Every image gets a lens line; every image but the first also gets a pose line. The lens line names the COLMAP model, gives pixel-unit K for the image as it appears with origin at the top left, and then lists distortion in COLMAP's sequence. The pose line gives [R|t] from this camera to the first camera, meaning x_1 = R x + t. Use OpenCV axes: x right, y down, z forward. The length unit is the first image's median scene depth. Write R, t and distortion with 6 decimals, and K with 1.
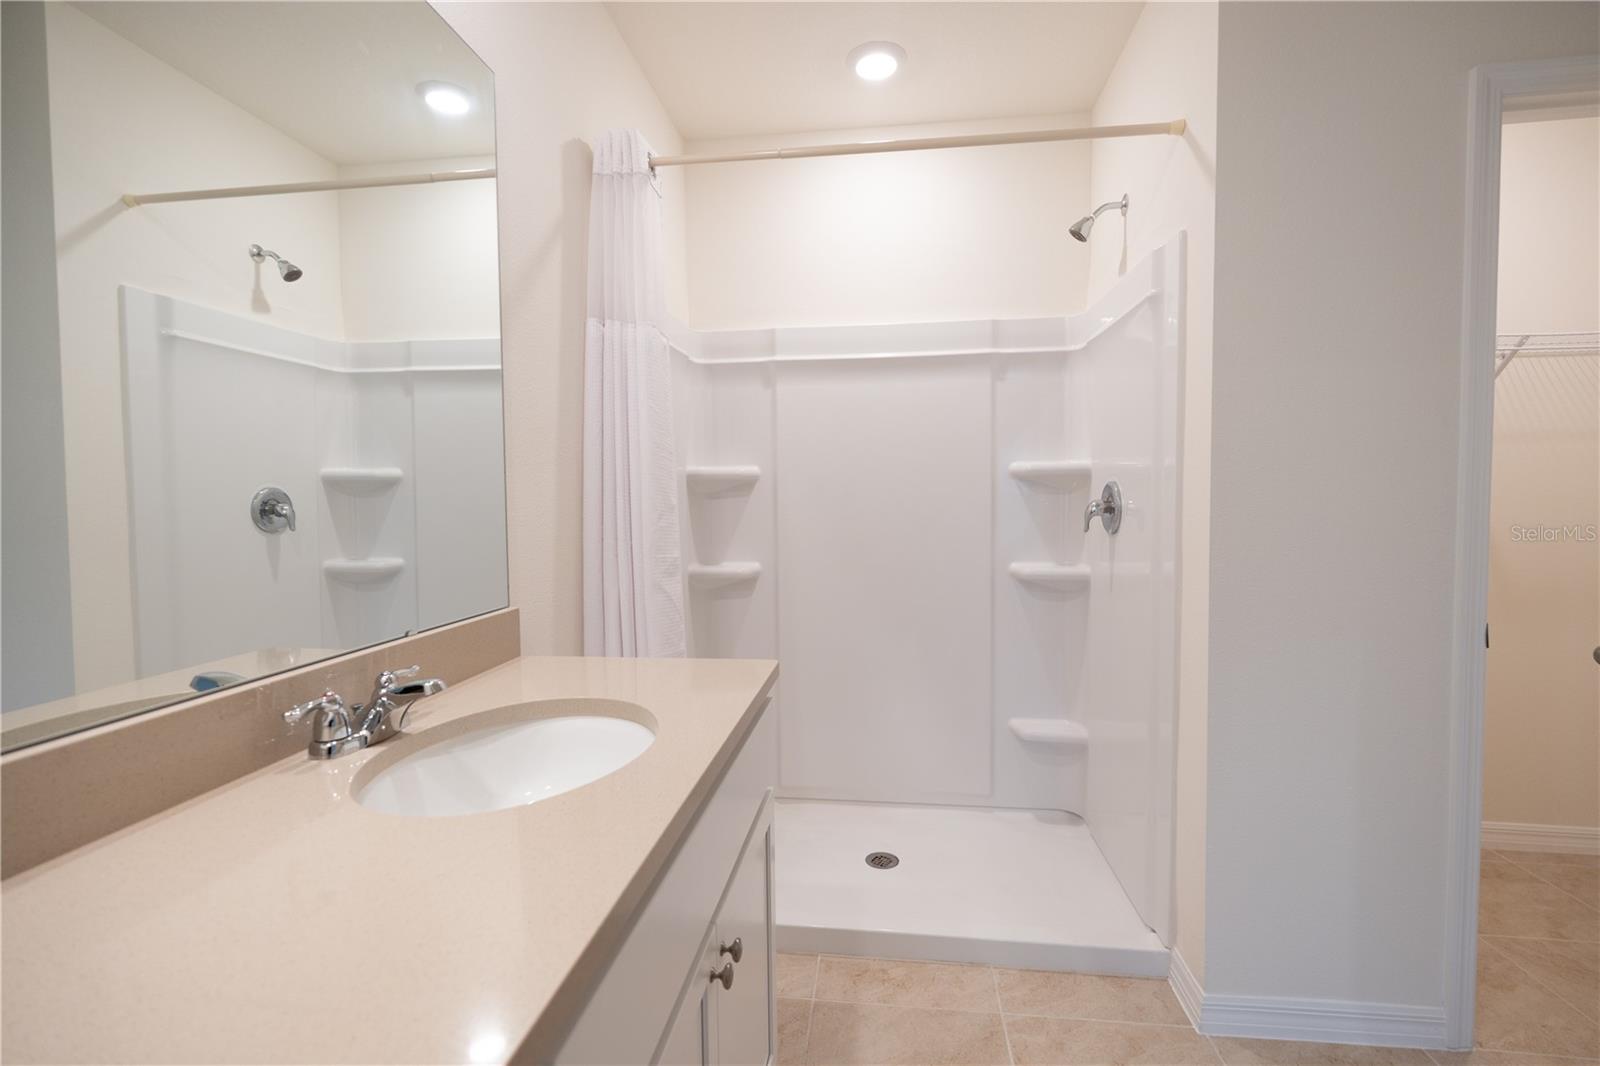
lens RADIAL K [[702.9, 0, 798.7], [0, 702.9, 534.2], [0, 0, 1]] dist [-0.001117, 0.000285]
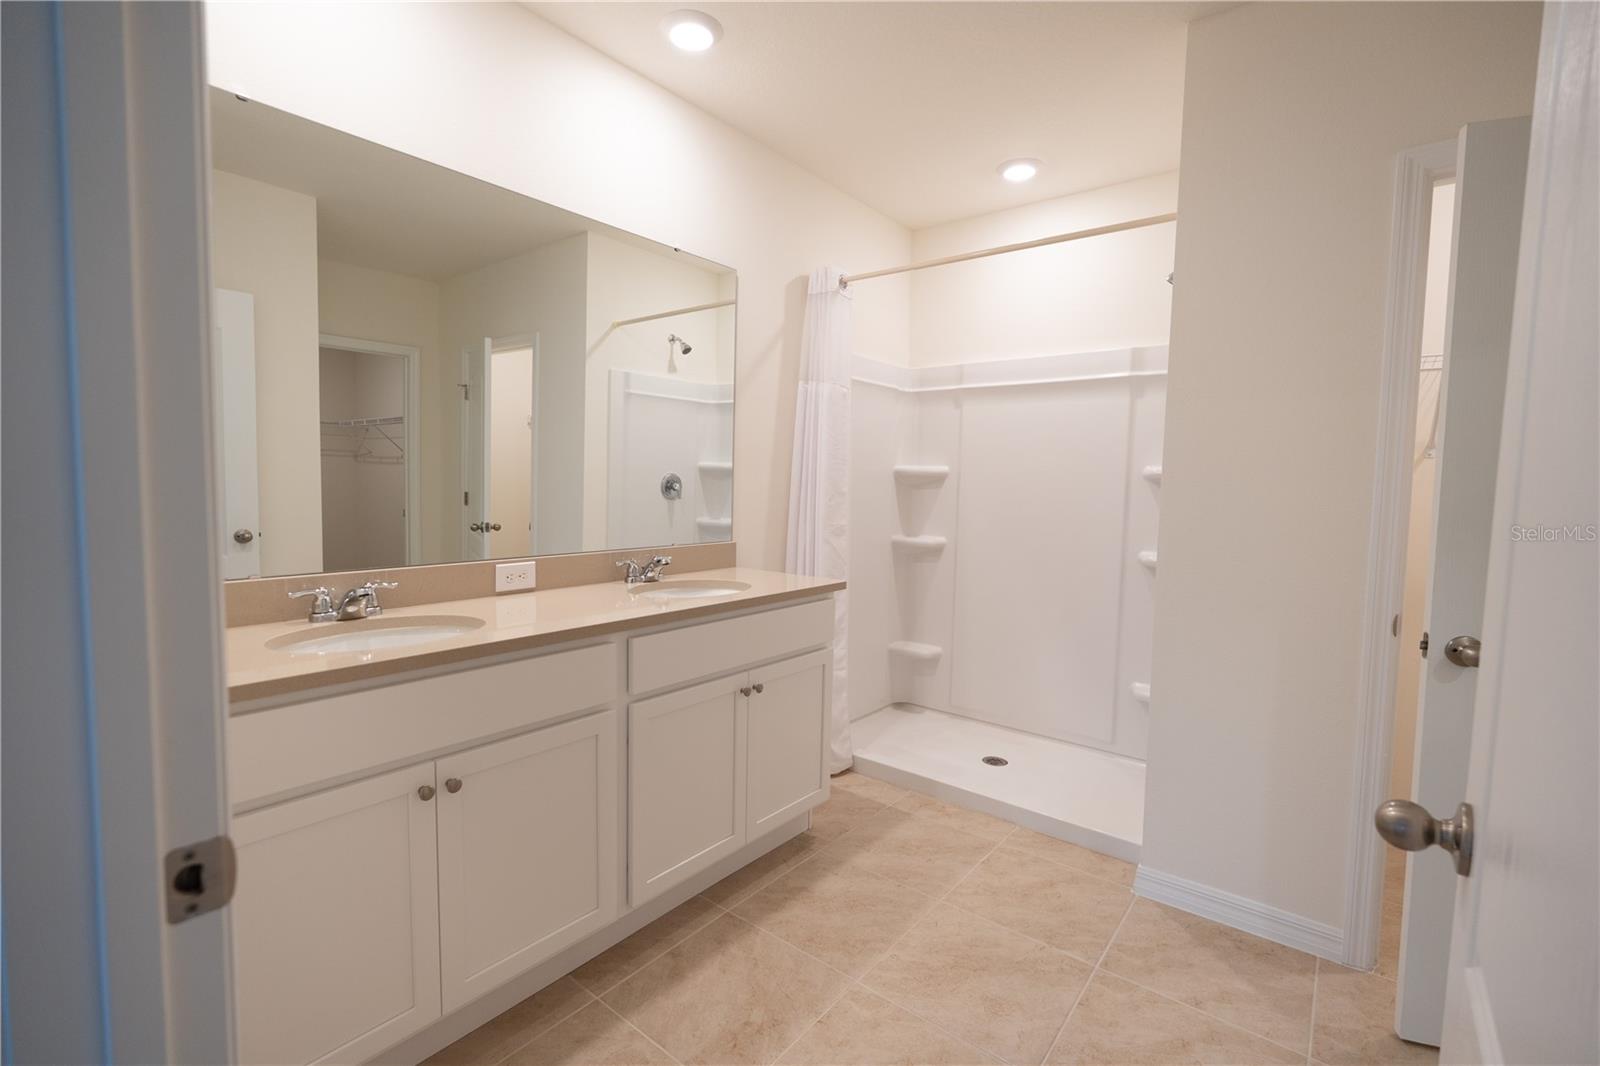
lens RADIAL K [[702.9, 0, 798.7], [0, 702.9, 534.2], [0, 0, 1]] dist [-0.001117, 0.000285]
pose [[0.851235, 0.068852, -0.520248, 0.438153], [-0.058755, 0.997627, 0.035894, 0.002508], [0.521484, 0.000013, 0.853261, -0.325977]]
